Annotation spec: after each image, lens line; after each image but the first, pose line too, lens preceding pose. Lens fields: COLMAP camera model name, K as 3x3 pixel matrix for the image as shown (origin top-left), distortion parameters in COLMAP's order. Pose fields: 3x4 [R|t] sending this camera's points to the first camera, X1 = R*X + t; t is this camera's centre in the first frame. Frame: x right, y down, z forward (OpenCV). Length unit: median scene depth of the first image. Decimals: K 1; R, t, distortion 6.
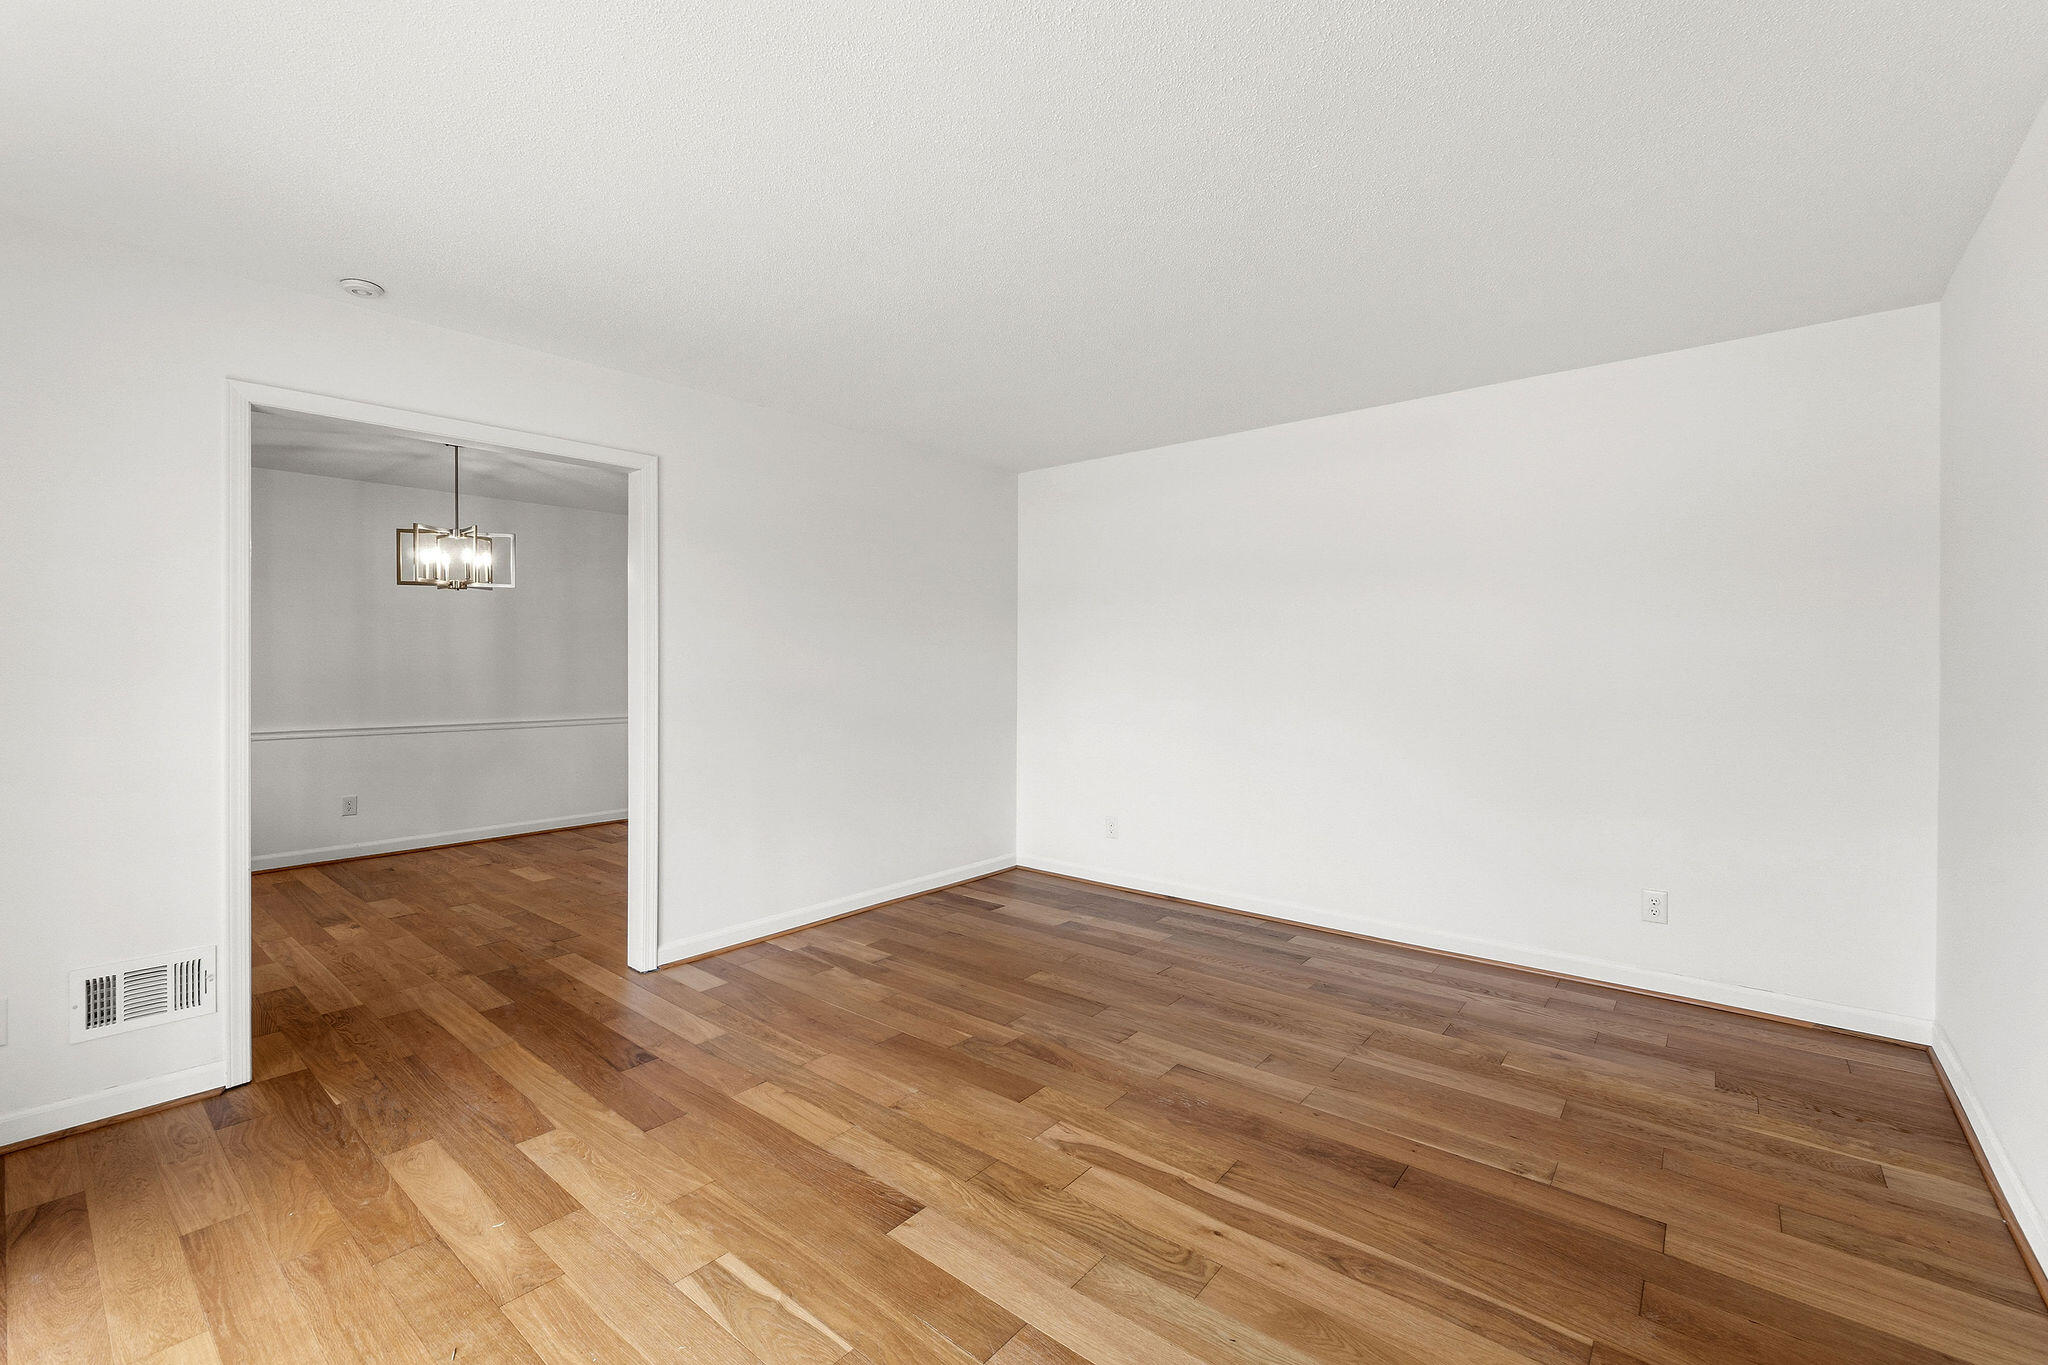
lens RADIAL K [[867.7, 0, 1029.2], [0, 867.7, 687.8], [0, 0, 1]] dist [-0.007148, 0.000389]
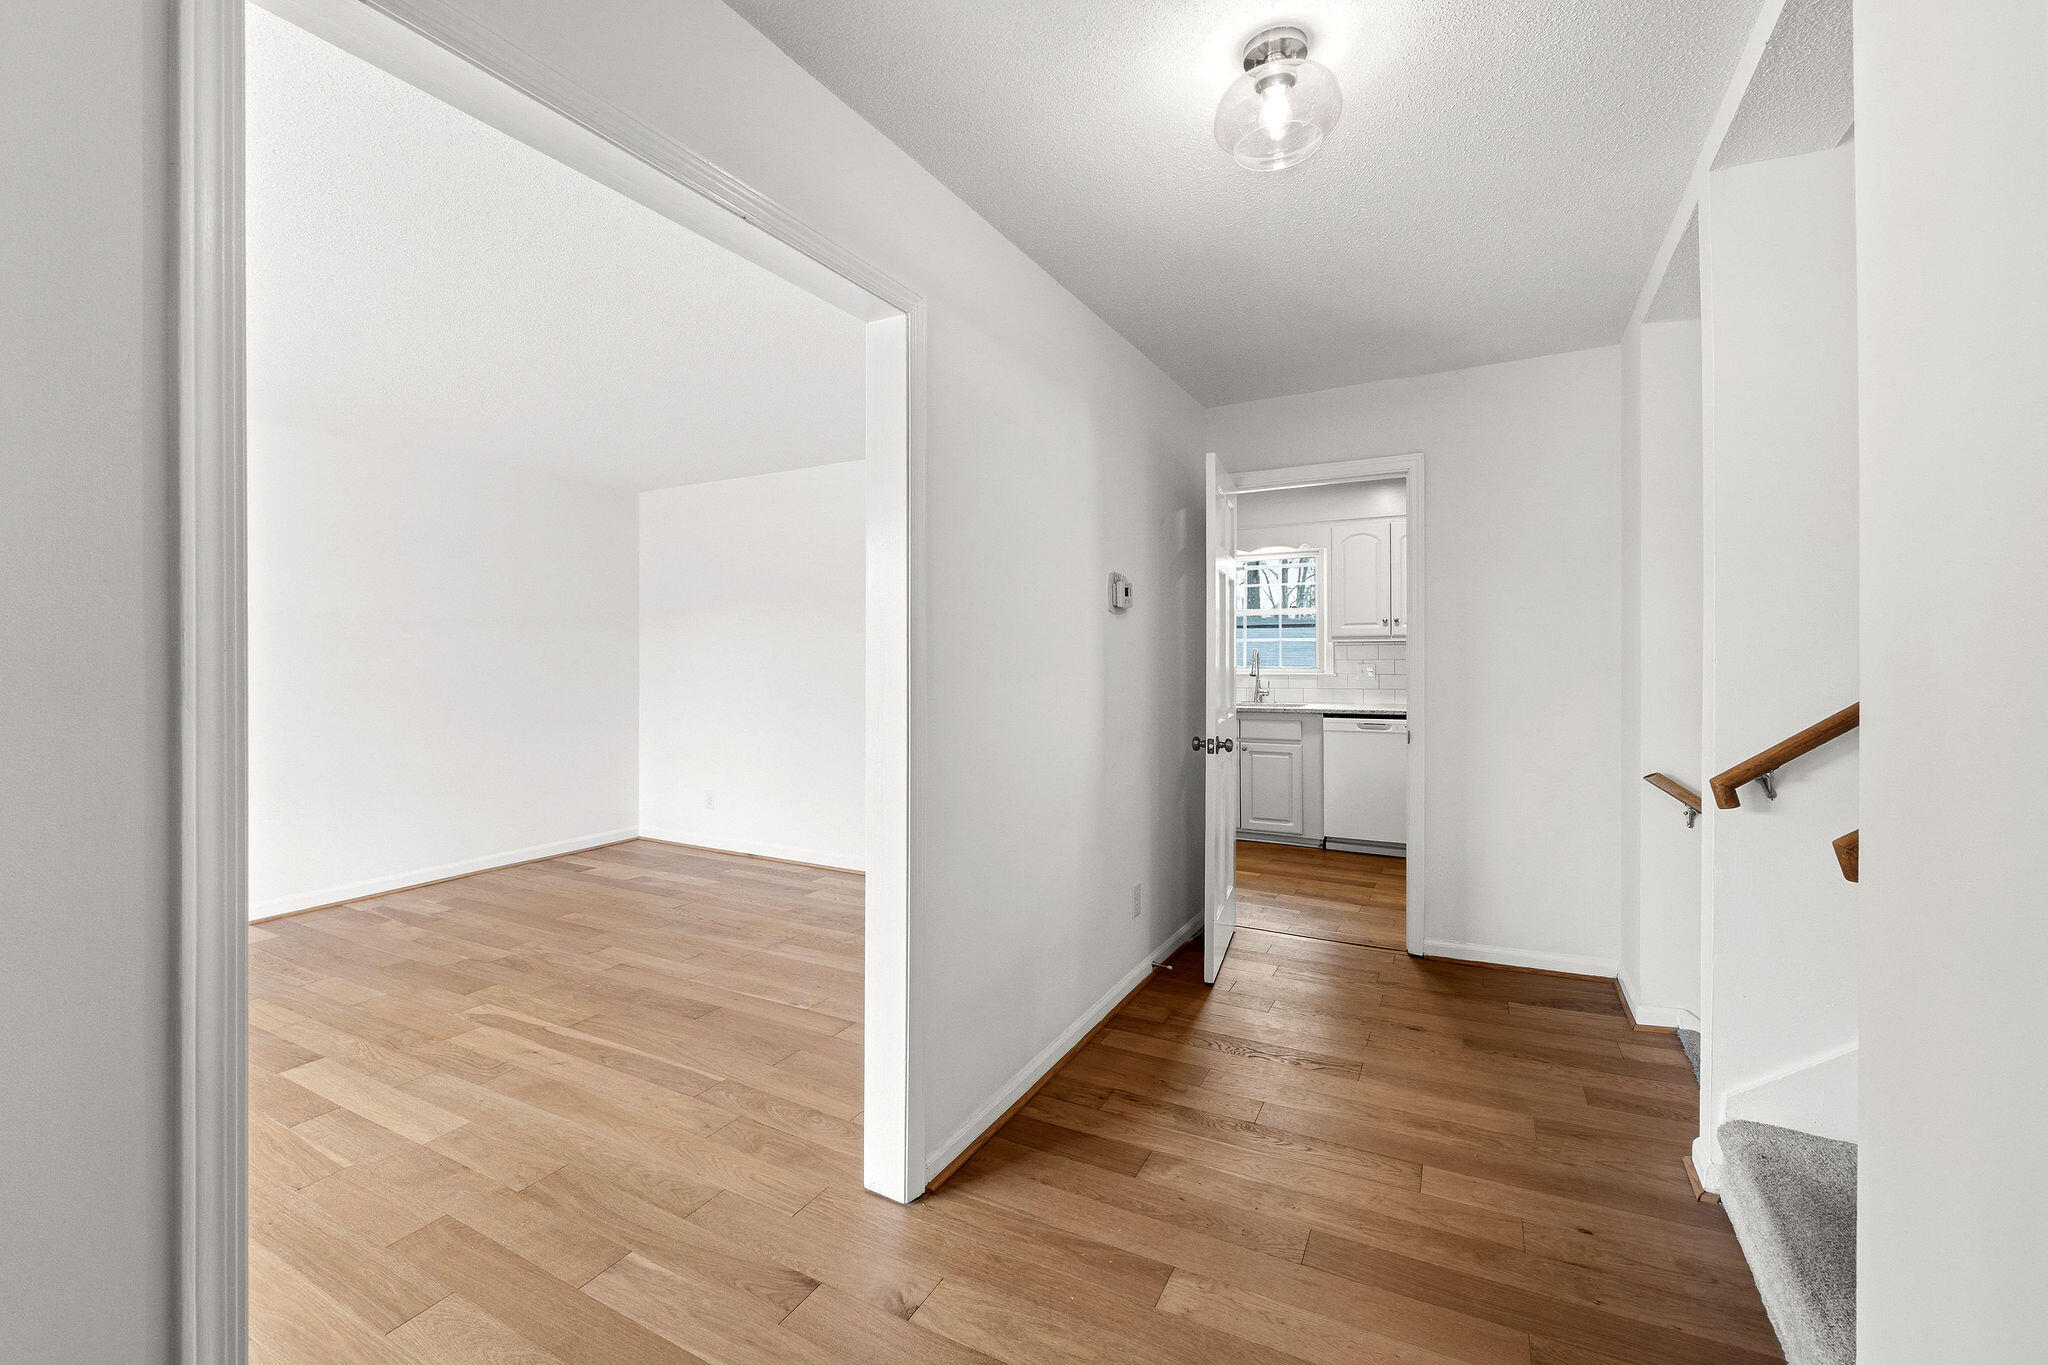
lens RADIAL K [[867.7, 0, 1021.6], [0, 867.7, 666.4], [0, 0, 1]] dist [-0.007148, 0.000389]
pose [[0.982302, -0.006792, 0.187182, 0.503020], [0.009946, 0.999824, -0.015916, 0.009666], [-0.187040, 0.017496, 0.982196, -0.394104]]
